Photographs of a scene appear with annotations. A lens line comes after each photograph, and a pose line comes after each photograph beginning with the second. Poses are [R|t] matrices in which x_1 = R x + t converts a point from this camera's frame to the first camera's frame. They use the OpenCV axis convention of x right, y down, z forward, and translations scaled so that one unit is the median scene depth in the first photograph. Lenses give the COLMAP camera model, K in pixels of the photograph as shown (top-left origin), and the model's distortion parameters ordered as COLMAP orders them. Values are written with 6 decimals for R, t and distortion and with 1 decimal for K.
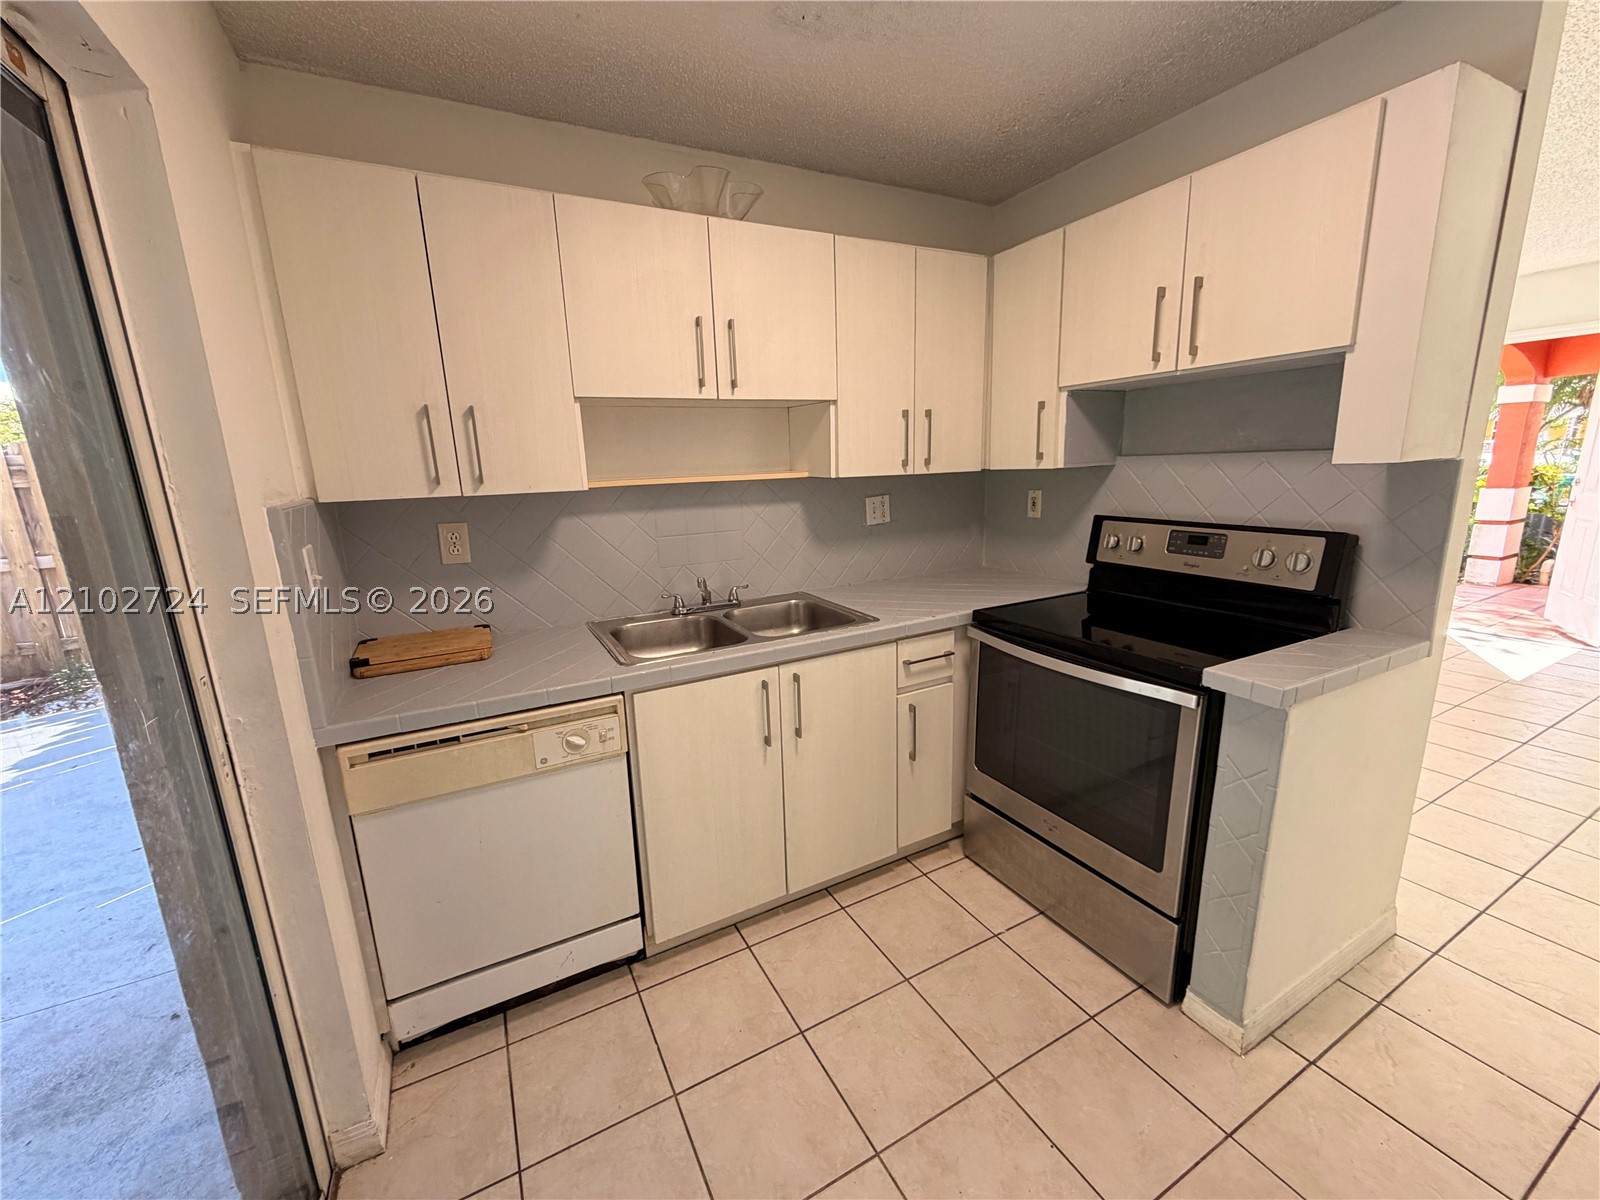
lens RADIAL K [[644.9, 0, 800.0], [0, 644.9, 600.0], [0, 0, 1]] dist [0.001497, 0.000292]
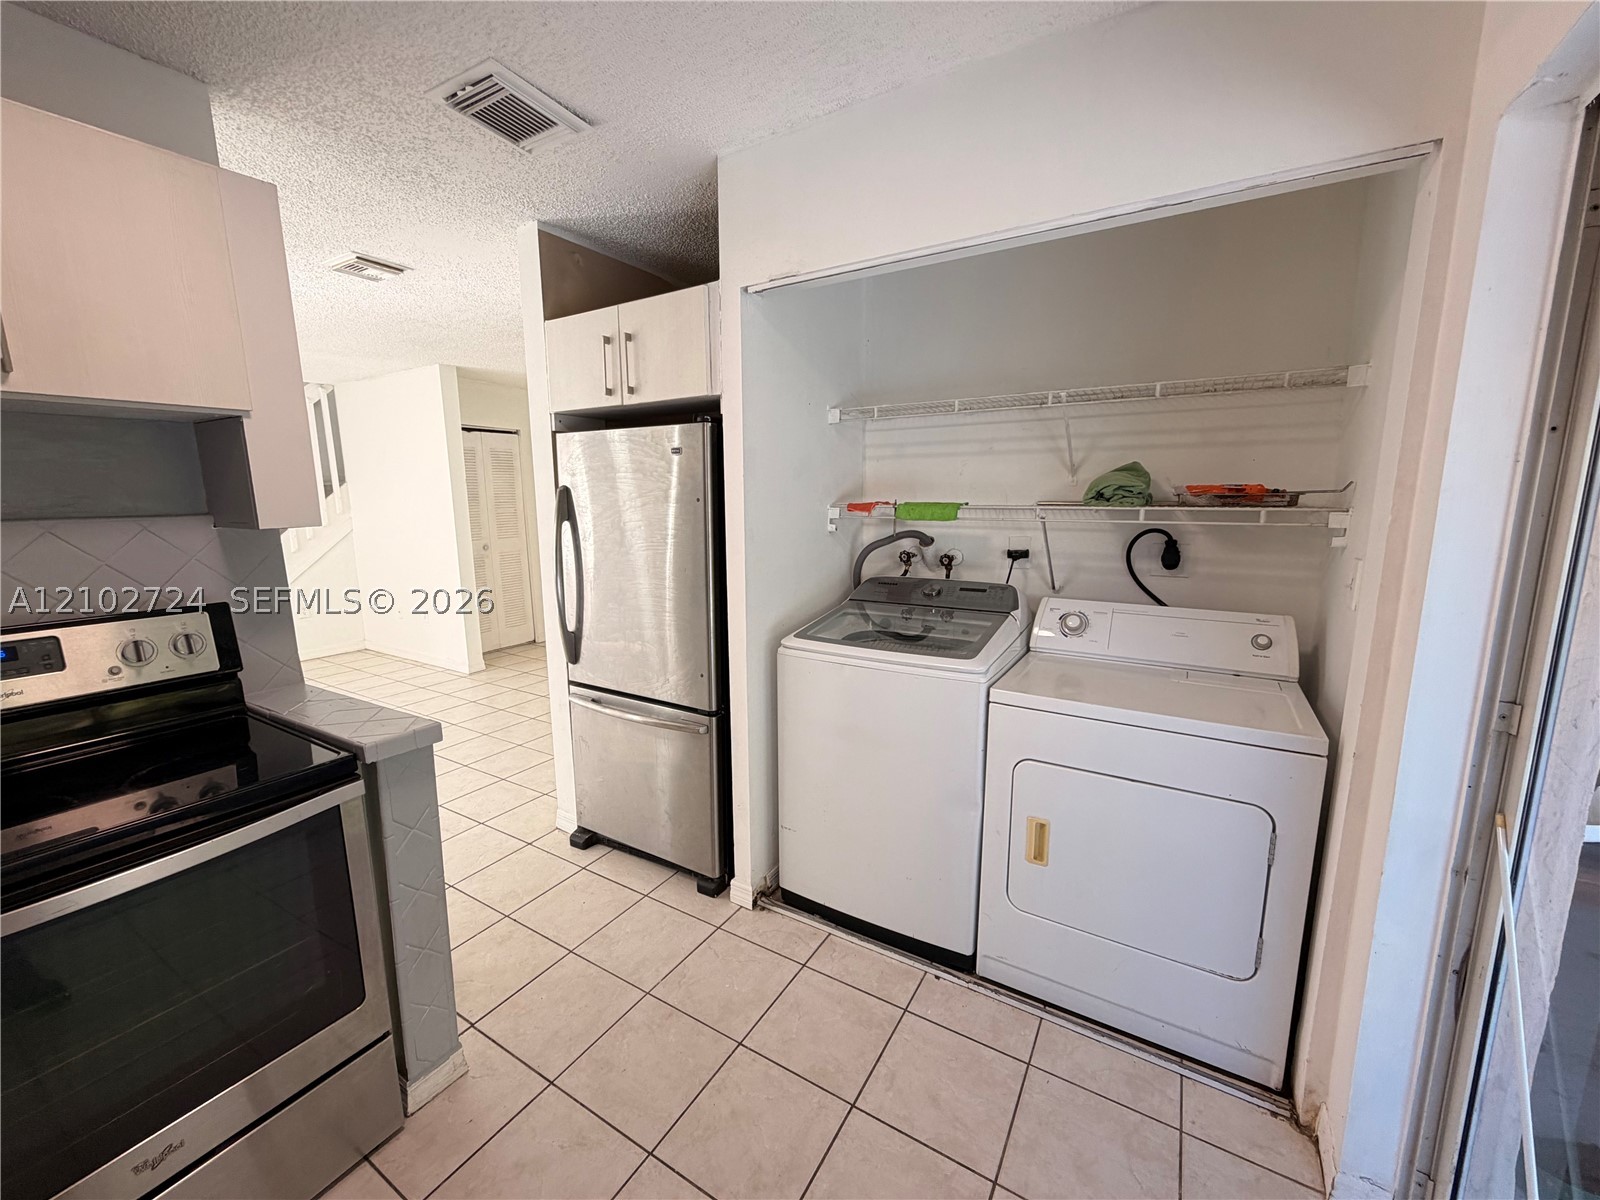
lens RADIAL K [[638.6, 0, 795.8], [0, 638.6, 596.2], [0, 0, 1]] dist [0.001584, 0.000033]
pose [[-0.508712, -0.094392, 0.855746, -0.271131], [0.211649, 0.949757, 0.230580, -0.106503], [-0.834516, 0.298416, -0.463175, 0.519867]]
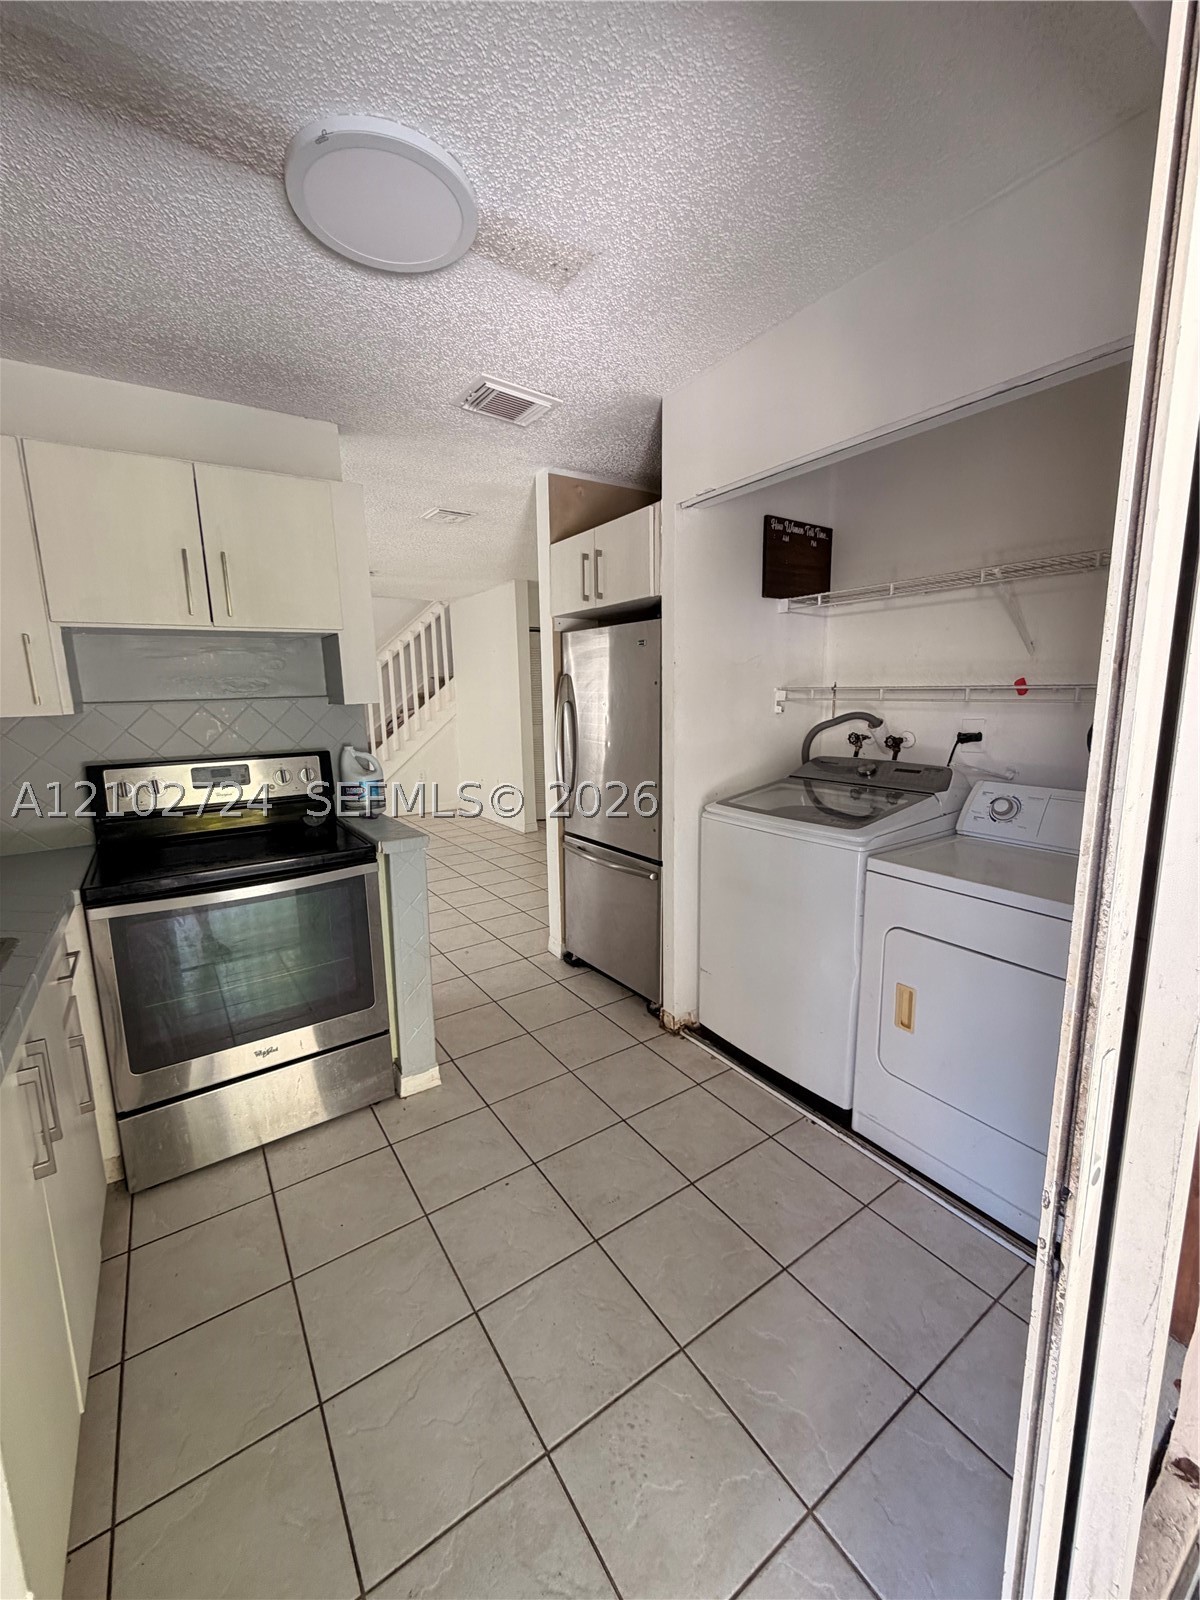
lens RADIAL K [[641.1, 0, 600.4], [0, 641.1, 793.0], [0, 0, 1]] dist [0.000162, -0.000160]
pose [[-0.105340, -0.120241, 0.987140, -0.498673], [0.237730, 0.960835, 0.142406, -0.052176], [-0.965602, 0.249674, -0.072629, 0.371603]]
